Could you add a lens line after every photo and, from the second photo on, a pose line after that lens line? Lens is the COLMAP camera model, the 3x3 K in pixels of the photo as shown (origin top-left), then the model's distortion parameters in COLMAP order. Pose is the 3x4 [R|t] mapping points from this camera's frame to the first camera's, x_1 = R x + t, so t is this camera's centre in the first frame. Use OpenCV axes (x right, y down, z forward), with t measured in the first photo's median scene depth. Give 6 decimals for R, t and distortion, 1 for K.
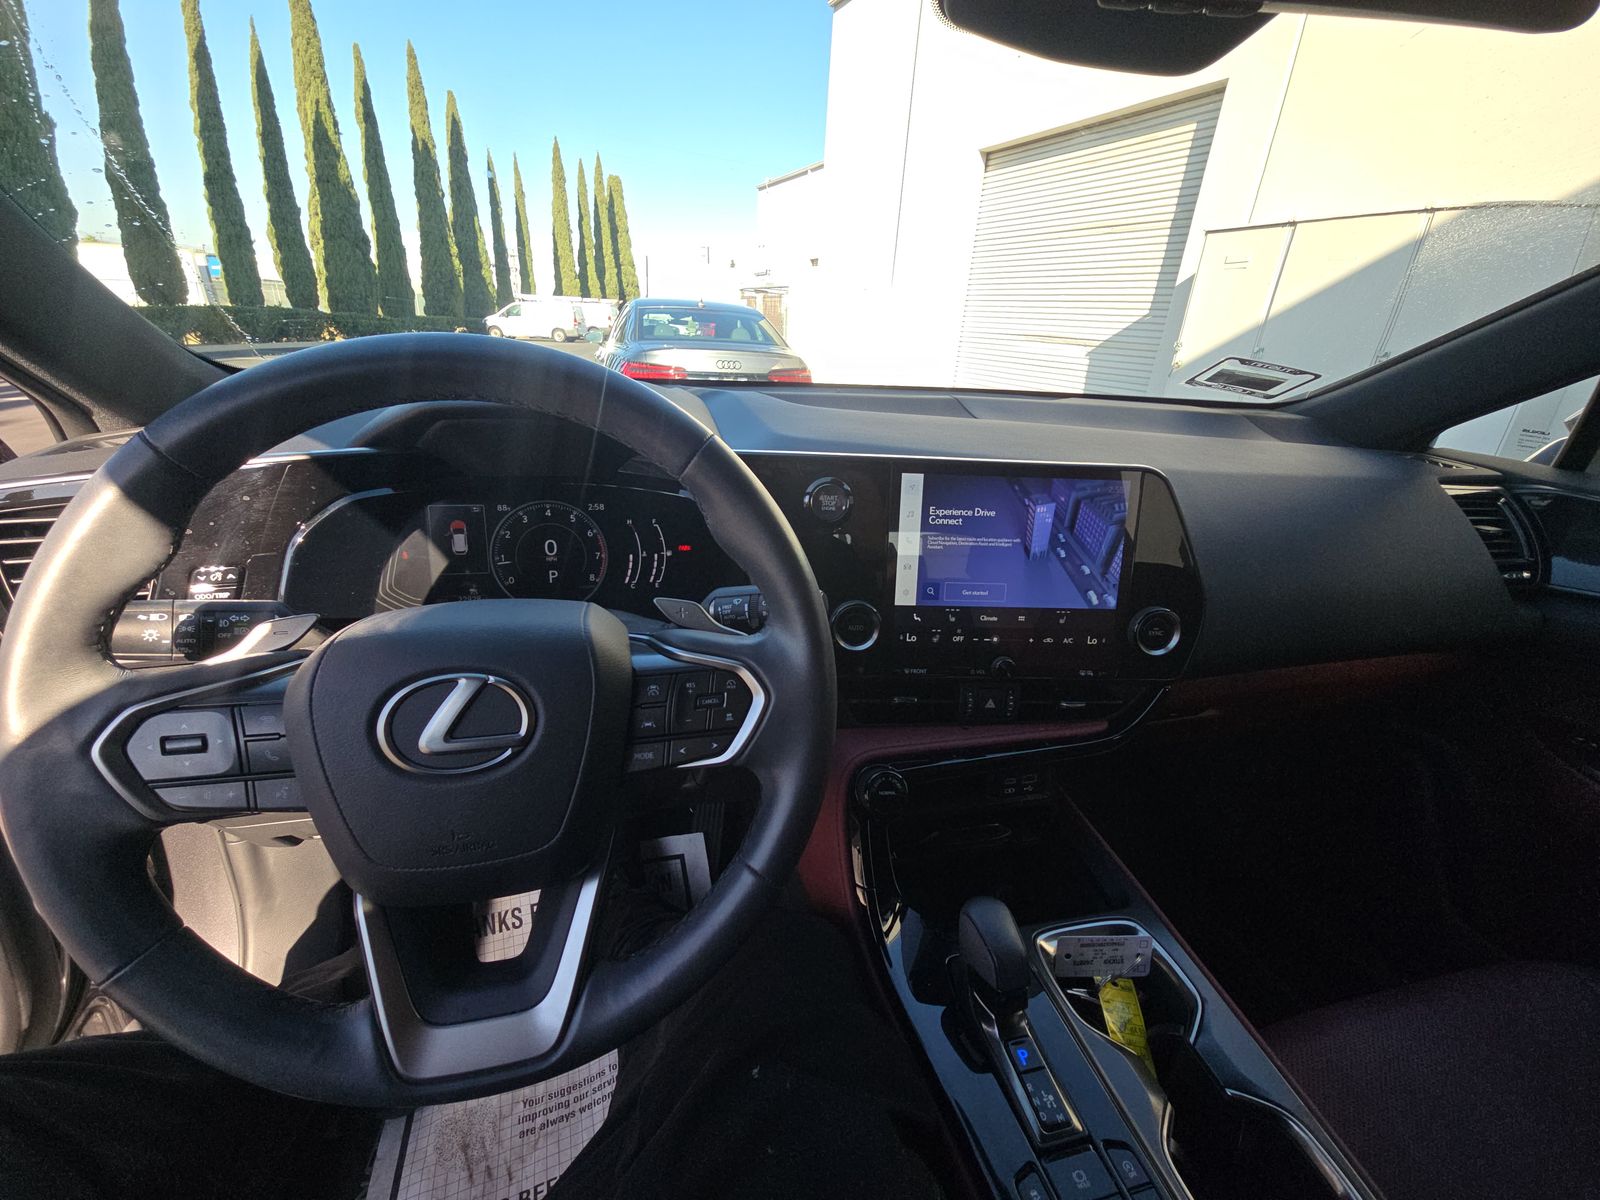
lens RADIAL K [[649.5, 0, 803.4], [0, 649.5, 609.2], [0, 0, 1]] dist [0.011368, -0.005054]
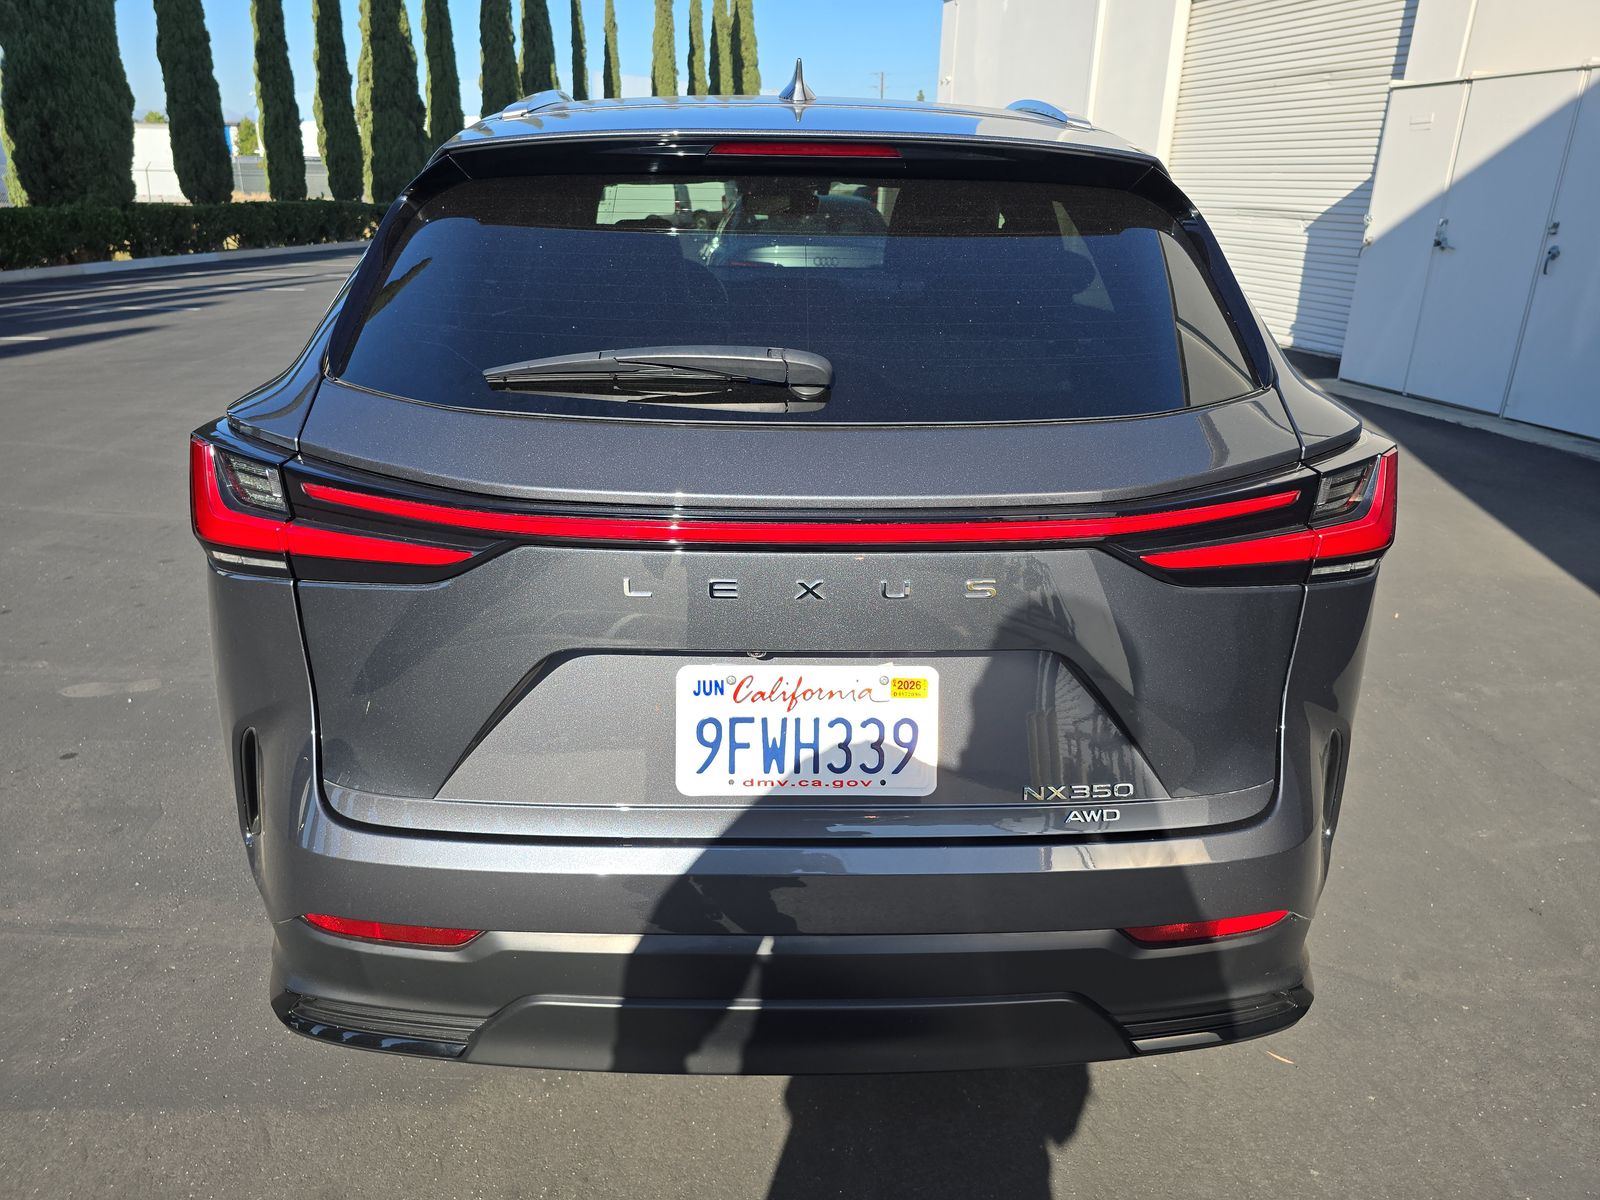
lens RADIAL K [[1102.8, 0, 802.9], [0, 1102.8, 609.6], [0, 0, 1]] dist [0.013541, 0.002040]
pose [[0.979330, 0.037247, -0.198809, 1.547332], [-0.047065, 0.997883, -0.044888, 1.894545], [0.196716, 0.053317, 0.979010, -4.958841]]
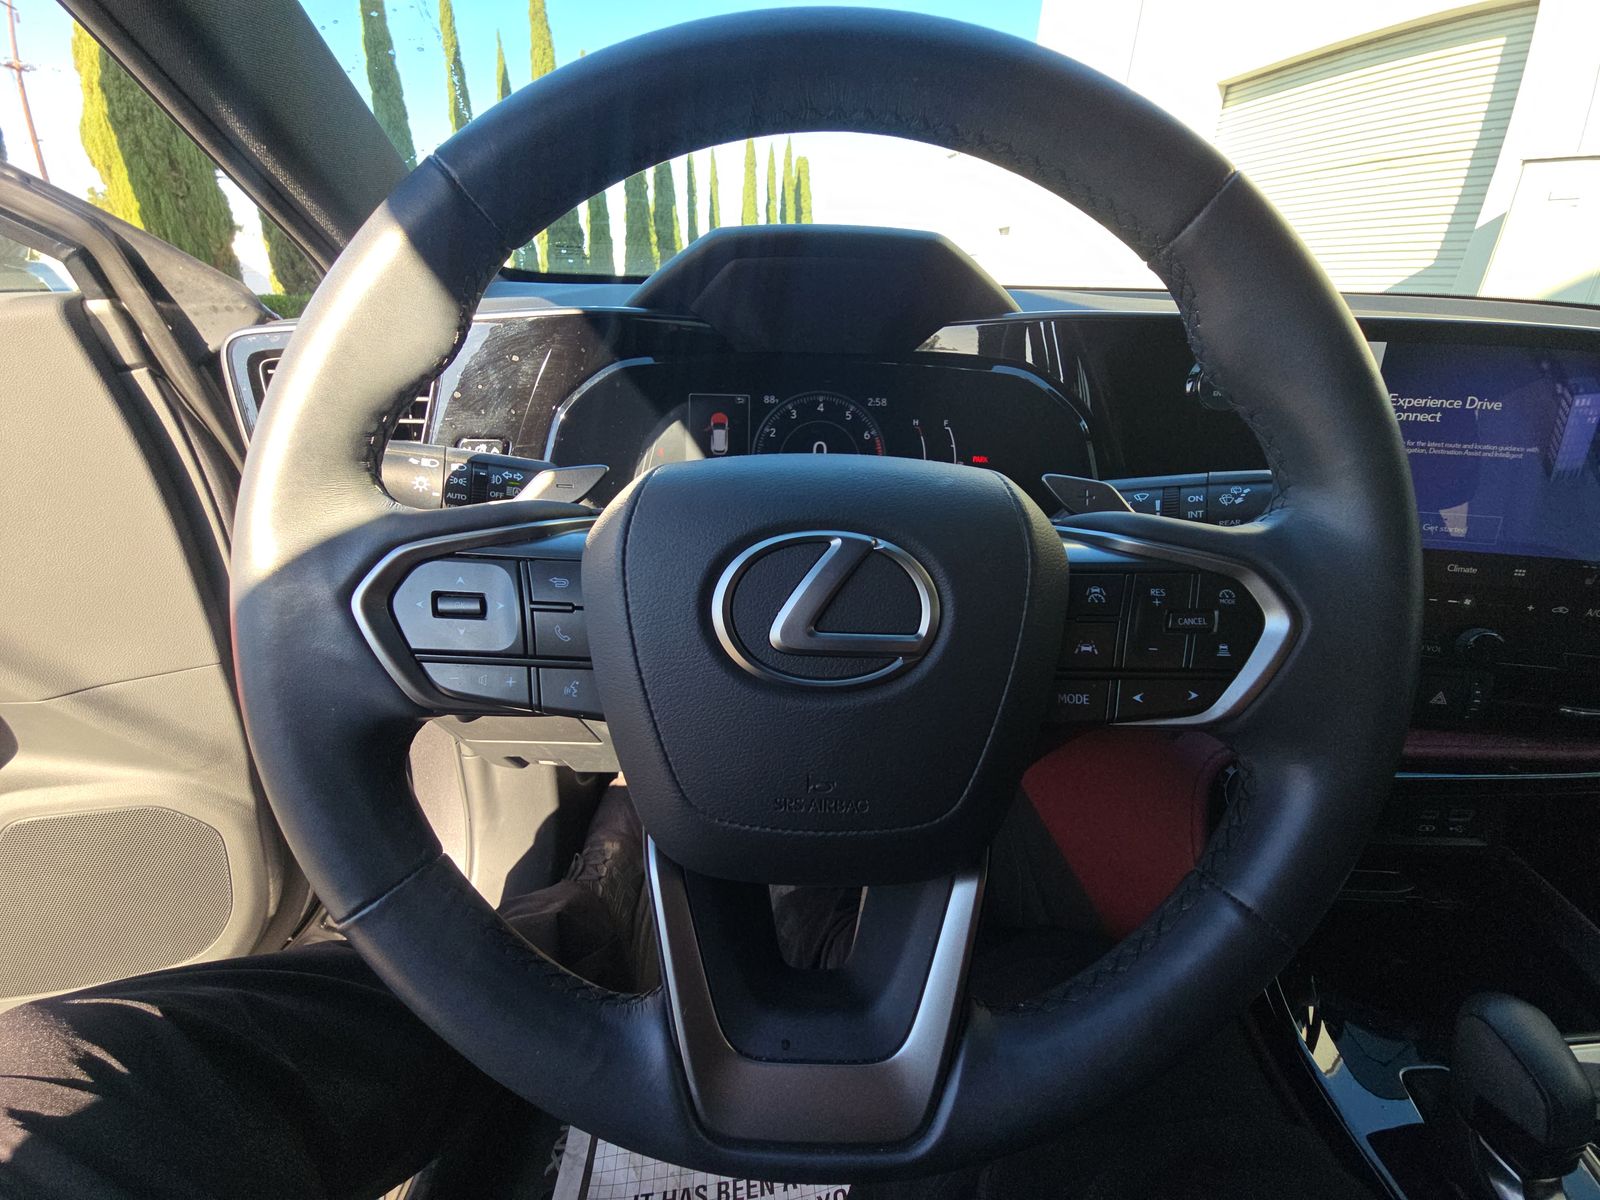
lens RADIAL K [[649.5, 0, 806.5], [0, 649.5, 609.0], [0, 0, 1]] dist [0.011368, -0.005054]
pose [[0.971647, 0.077893, -0.223236, -0.199415], [-0.072244, 0.996829, 0.033371, 0.076080], [0.225127, -0.016298, 0.974193, 0.186056]]
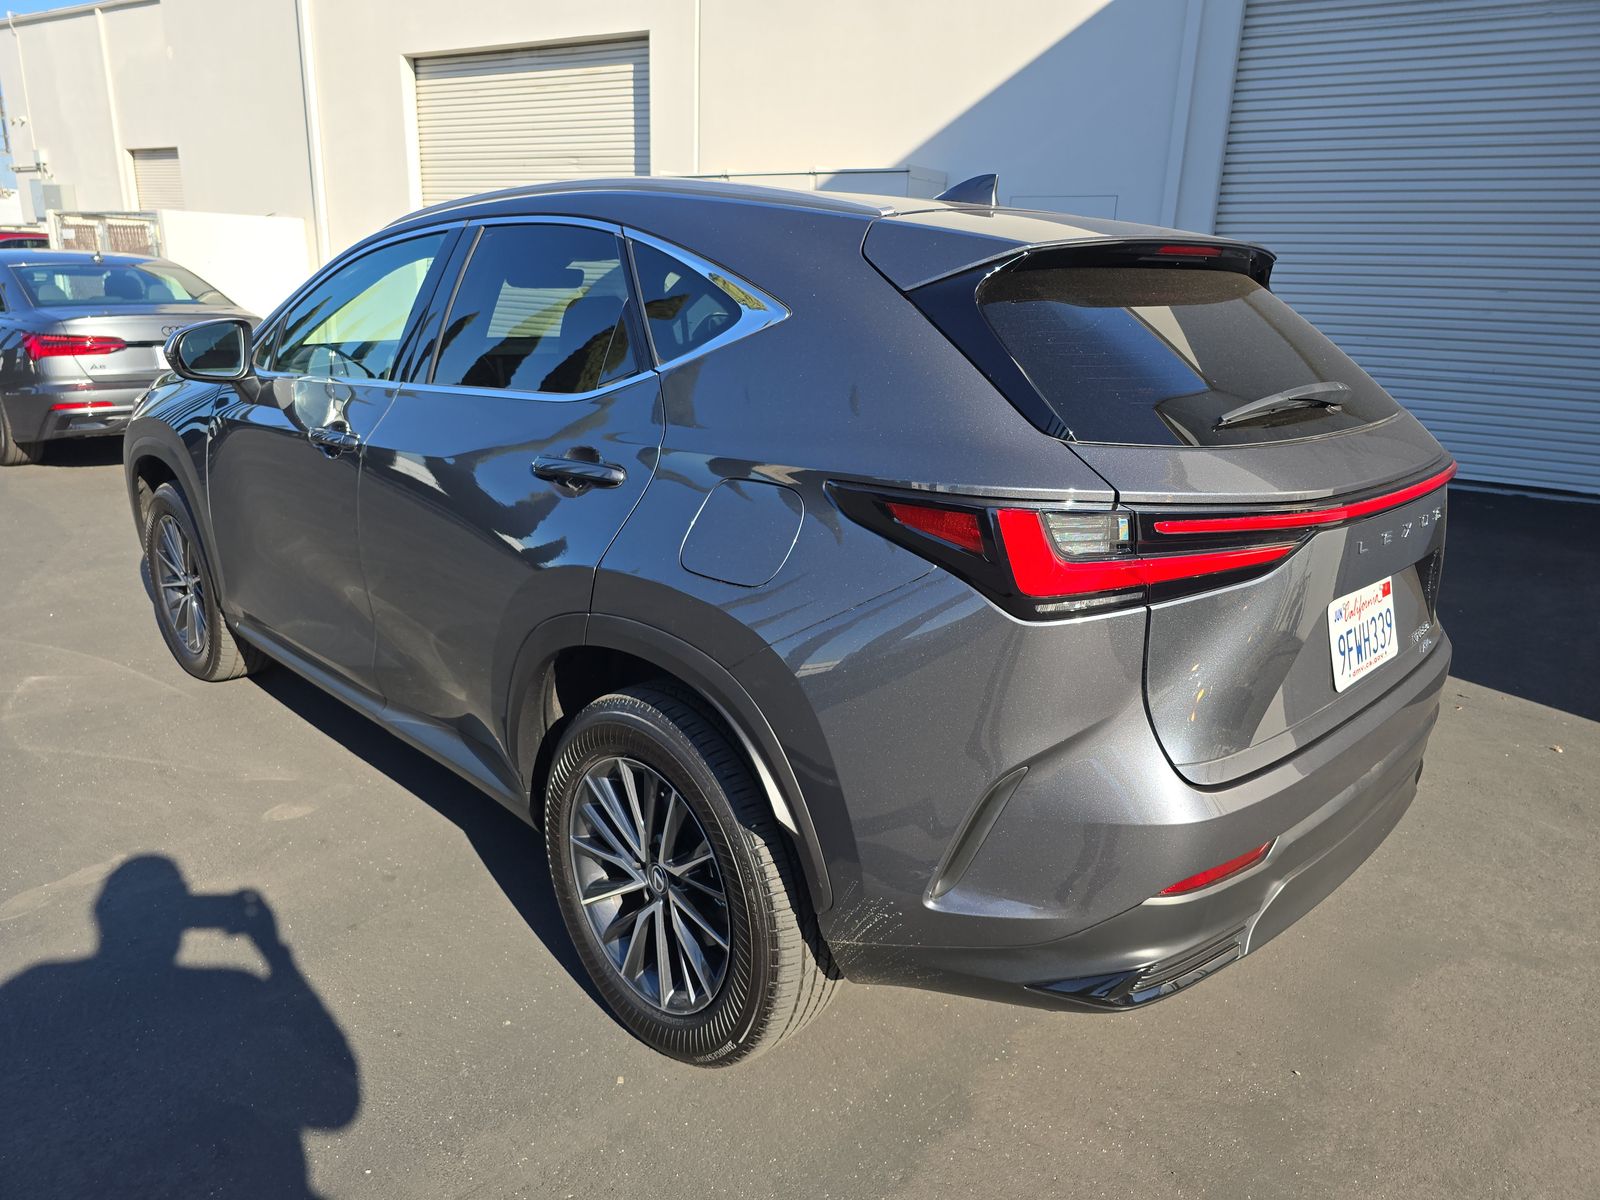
lens RADIAL K [[1102.8, 0, 818.6], [0, 1102.8, 628.8], [0, 0, 1]] dist [0.013541, 0.002040]
pose [[0.847481, -0.196041, 0.493299, -1.545086], [0.231416, 0.972793, -0.010973, 1.709492], [-0.477726, 0.123457, 0.869791, -4.895804]]
